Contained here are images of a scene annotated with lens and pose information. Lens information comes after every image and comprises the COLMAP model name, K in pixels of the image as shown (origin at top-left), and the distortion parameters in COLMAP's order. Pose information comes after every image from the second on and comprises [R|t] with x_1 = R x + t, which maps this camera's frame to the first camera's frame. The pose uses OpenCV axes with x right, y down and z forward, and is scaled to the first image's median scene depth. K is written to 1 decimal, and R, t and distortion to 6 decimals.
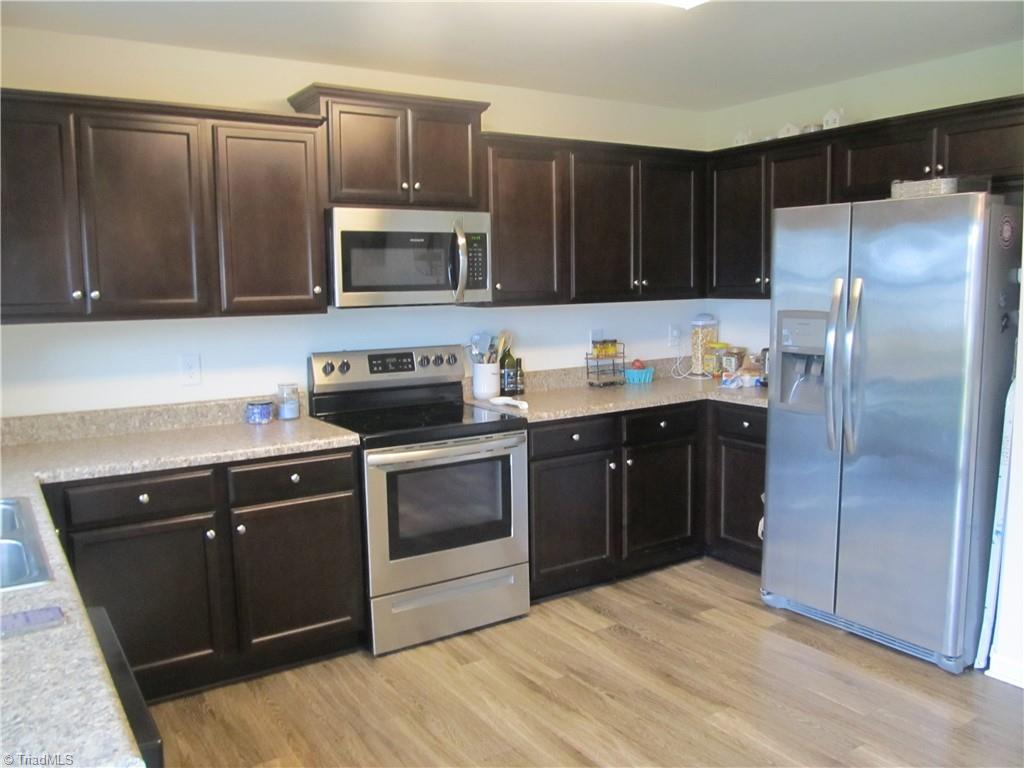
lens RADIAL K [[840.2, 0, 513.1], [0, 840.2, 385.9], [0, 0, 1]] dist [-0.079036, 0.039129]
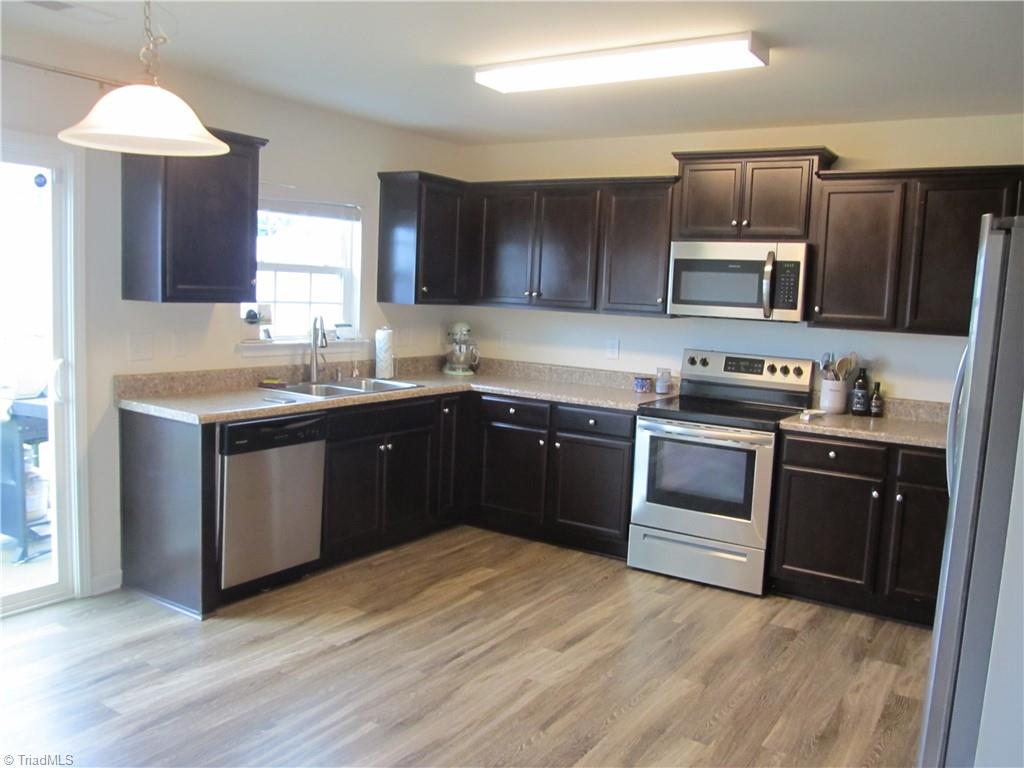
lens RADIAL K [[840.2, 0, 512.1], [0, 840.2, 381.4], [0, 0, 1]] dist [-0.079036, 0.039129]
pose [[0.398452, 0.136579, -0.906963, 0.939993], [-0.160429, 0.983985, 0.077697, -0.050989], [0.903050, 0.114545, 0.413982, 0.214032]]
